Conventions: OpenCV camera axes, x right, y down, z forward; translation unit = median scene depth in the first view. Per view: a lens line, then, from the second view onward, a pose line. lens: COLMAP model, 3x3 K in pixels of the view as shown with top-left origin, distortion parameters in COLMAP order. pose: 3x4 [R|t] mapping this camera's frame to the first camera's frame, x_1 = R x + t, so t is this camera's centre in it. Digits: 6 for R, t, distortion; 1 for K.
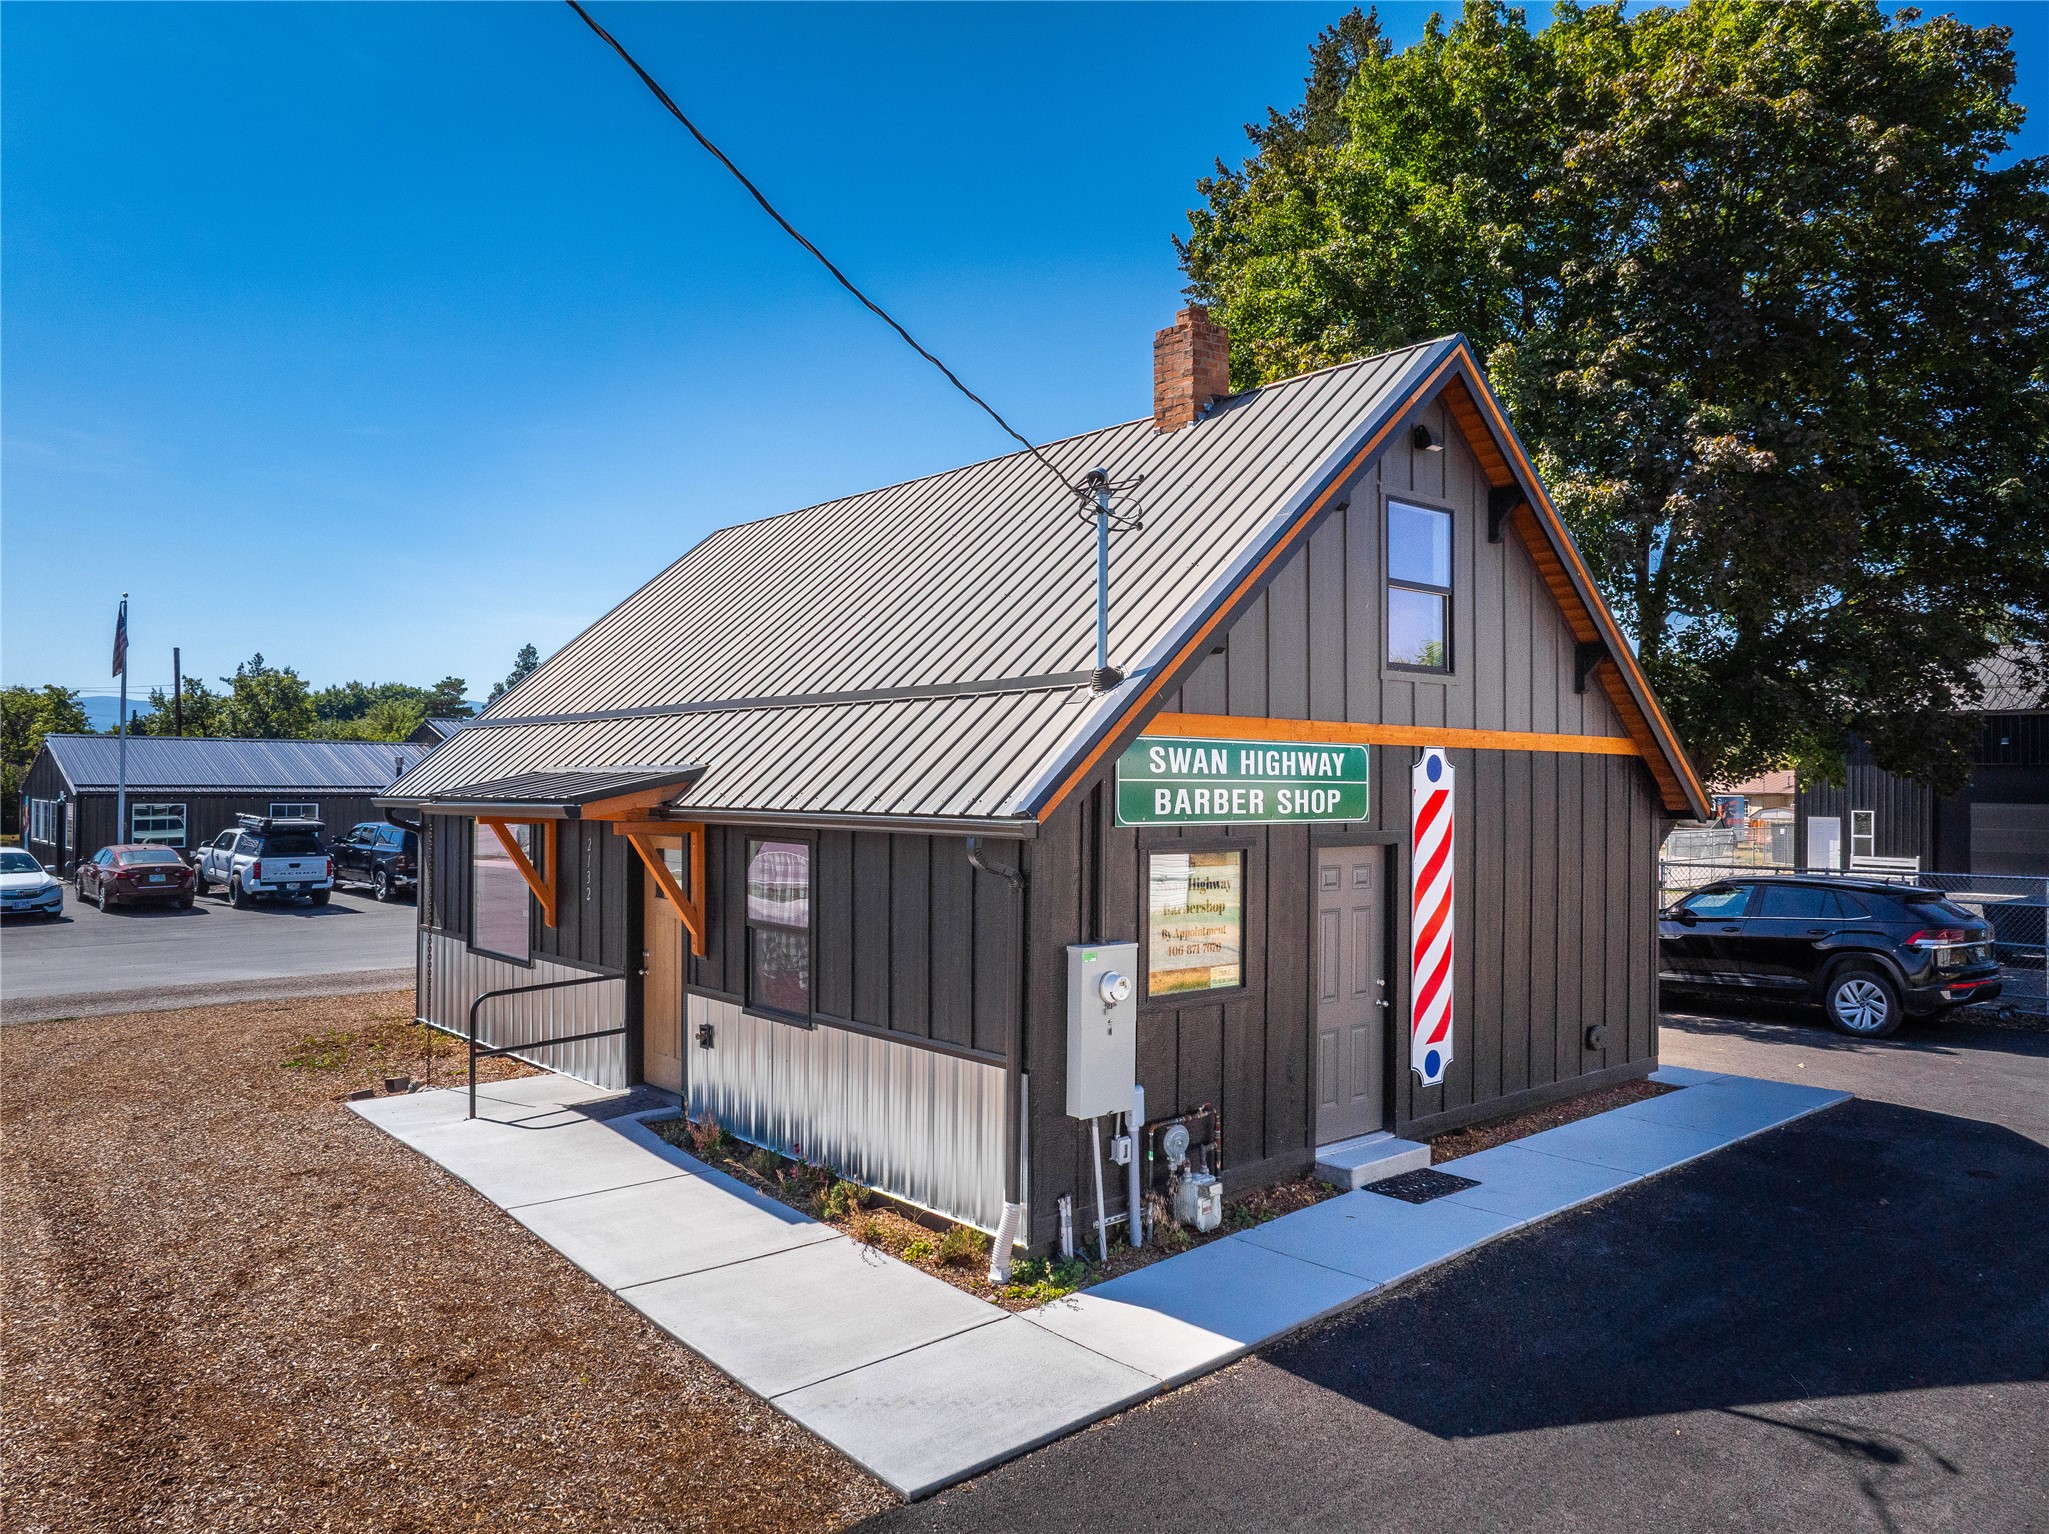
lens RADIAL K [[1441.0, 0, 1024.5], [0, 1441.0, 767.0], [0, 0, 1]] dist [-0.073736, 0.034852]
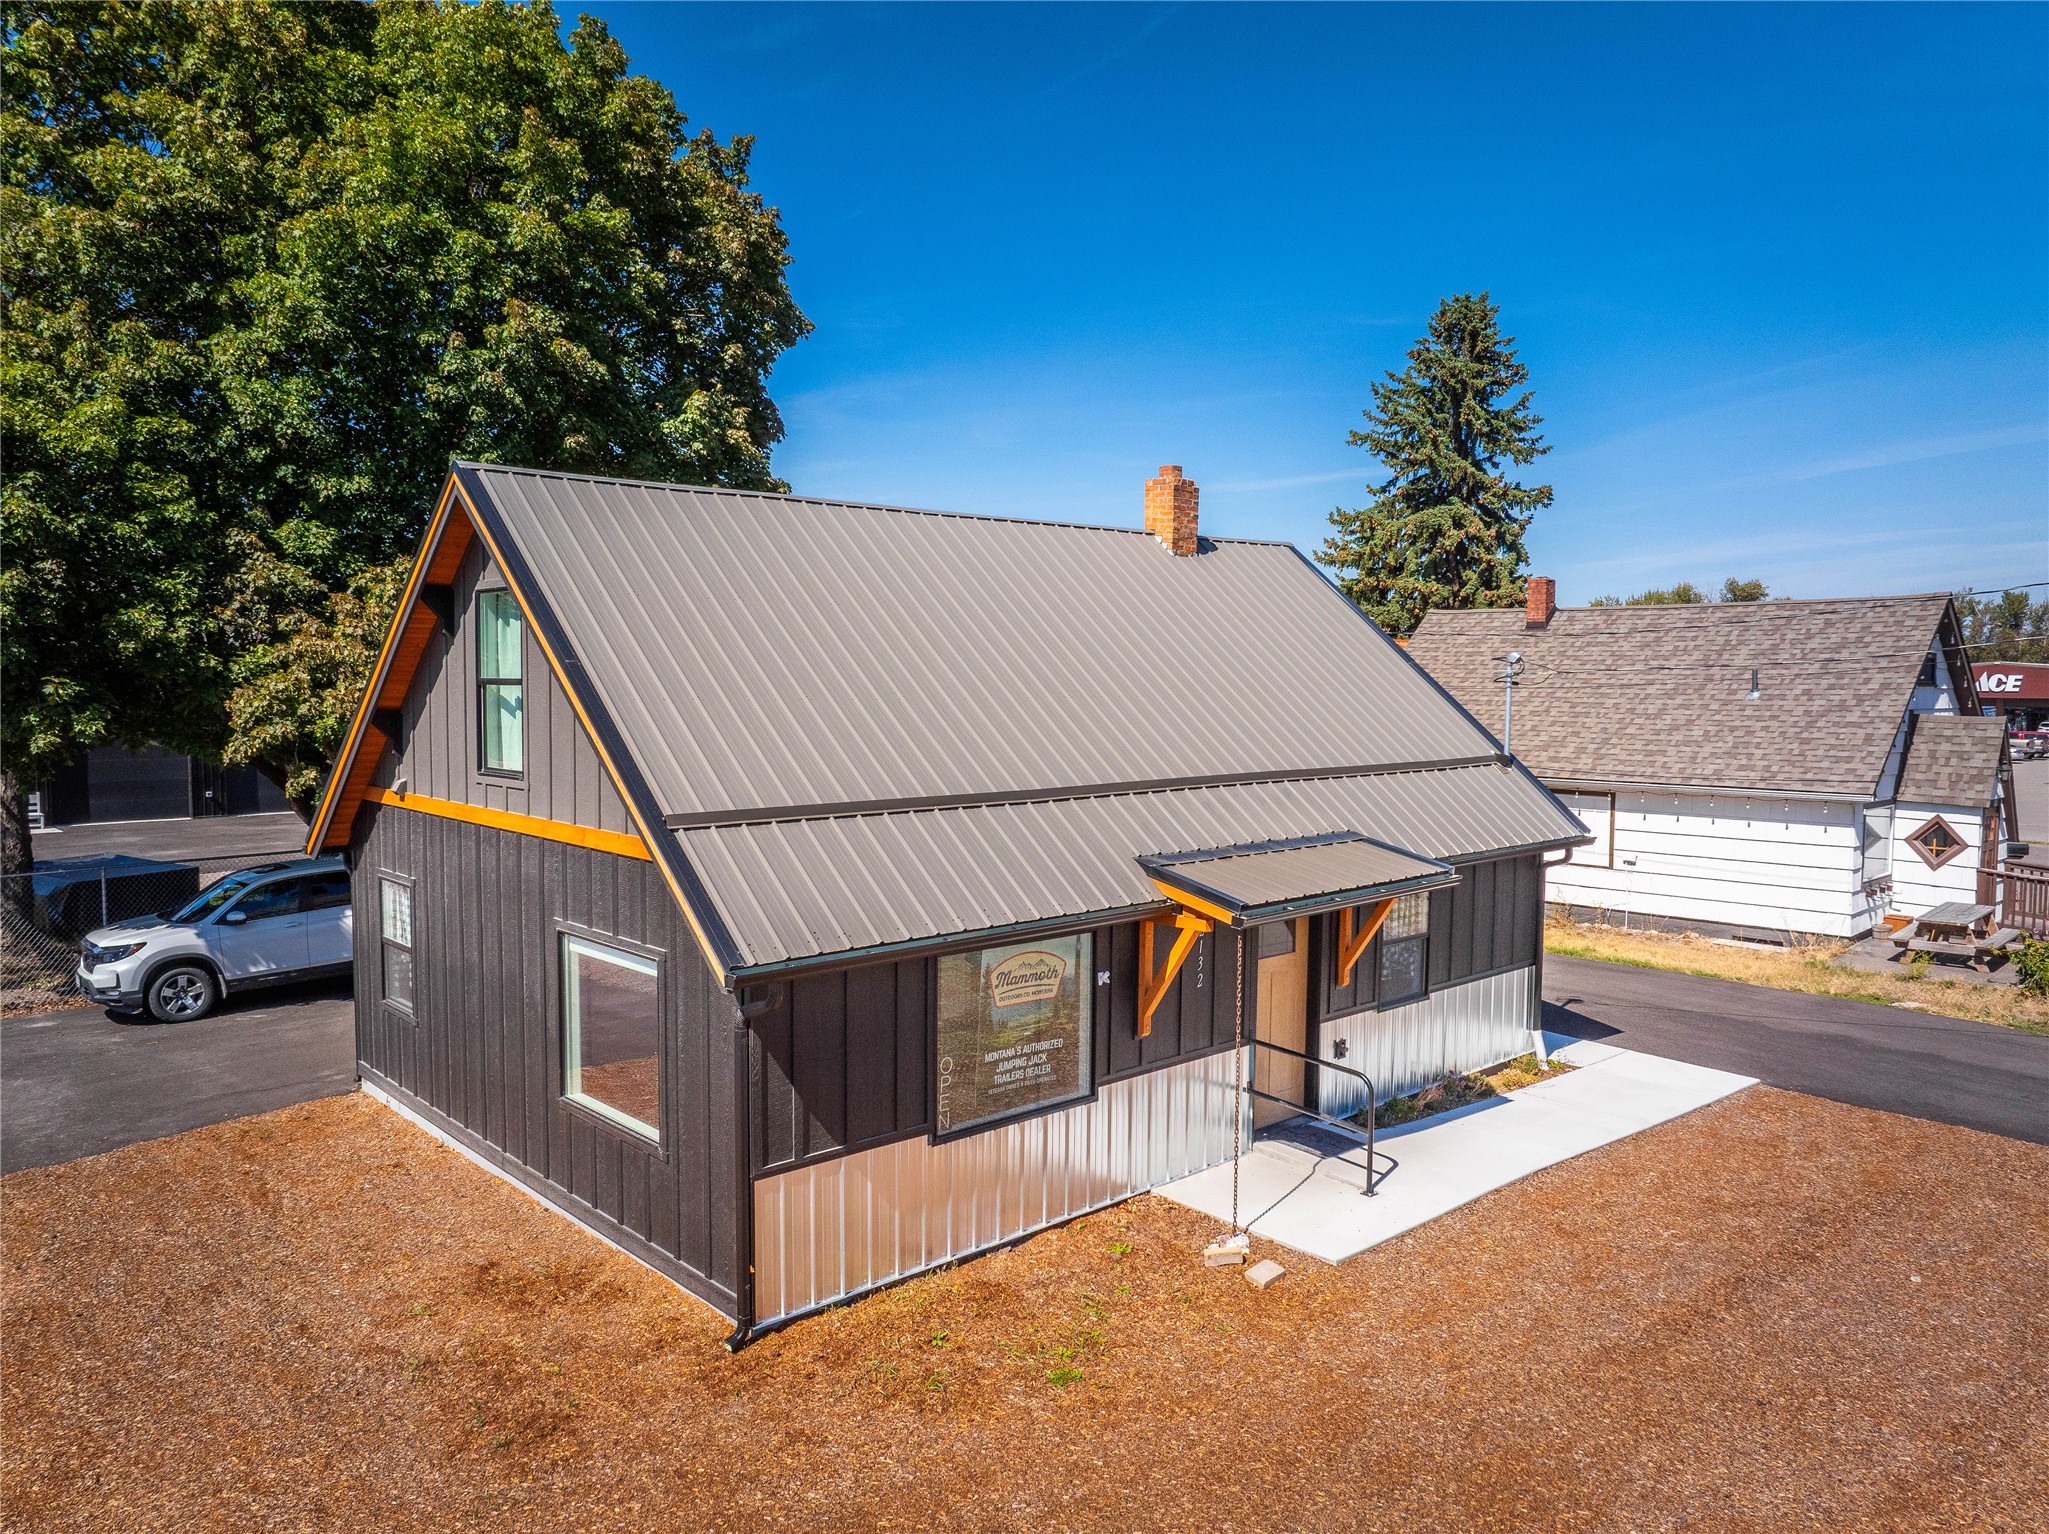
lens RADIAL K [[1416.5, 0, 1024.5], [0, 1416.5, 767.0], [0, 0, 1]] dist [-0.003309, -0.000609]
pose [[-0.033333, -0.068445, 0.997098, -1.264812], [-0.013867, 0.997588, 0.068015, -0.118673], [-0.999348, -0.011560, -0.034202, 1.181850]]
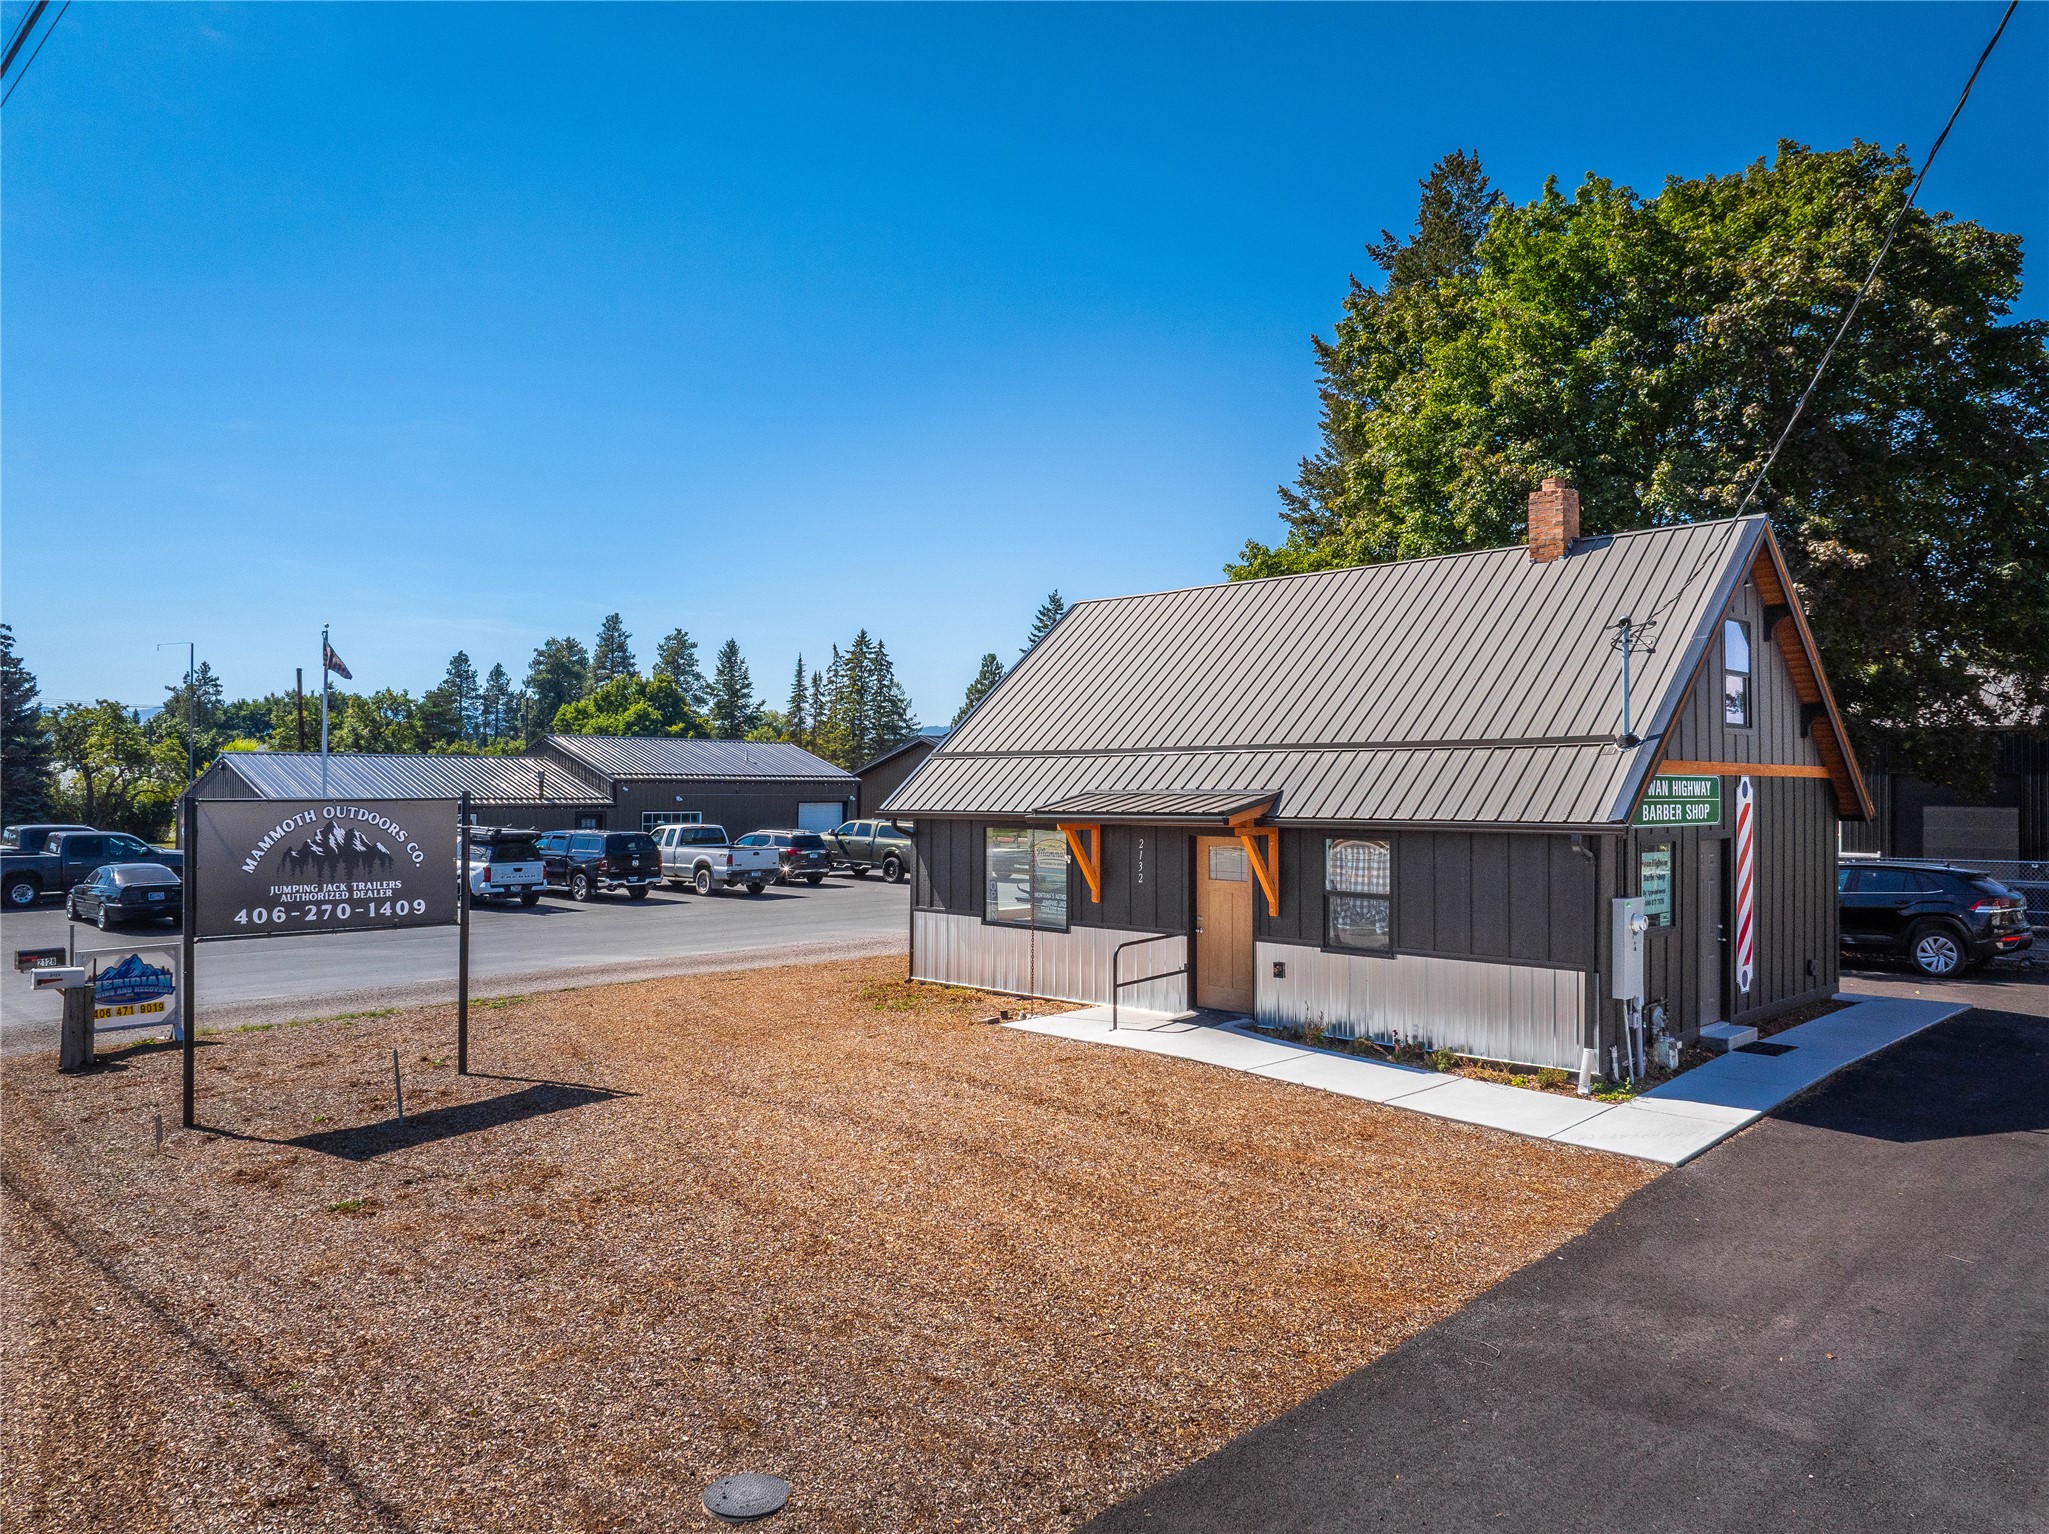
lens RADIAL K [[1441.9, 0, 1024.5], [0, 1441.9, 767.0], [0, 0, 1]] dist [-0.031067, -0.001732]
pose [[0.996946, -0.002550, 0.078054, -0.543399], [0.002828, 0.999990, -0.003449, -0.018116], [-0.078045, 0.003659, 0.996943, -0.435190]]
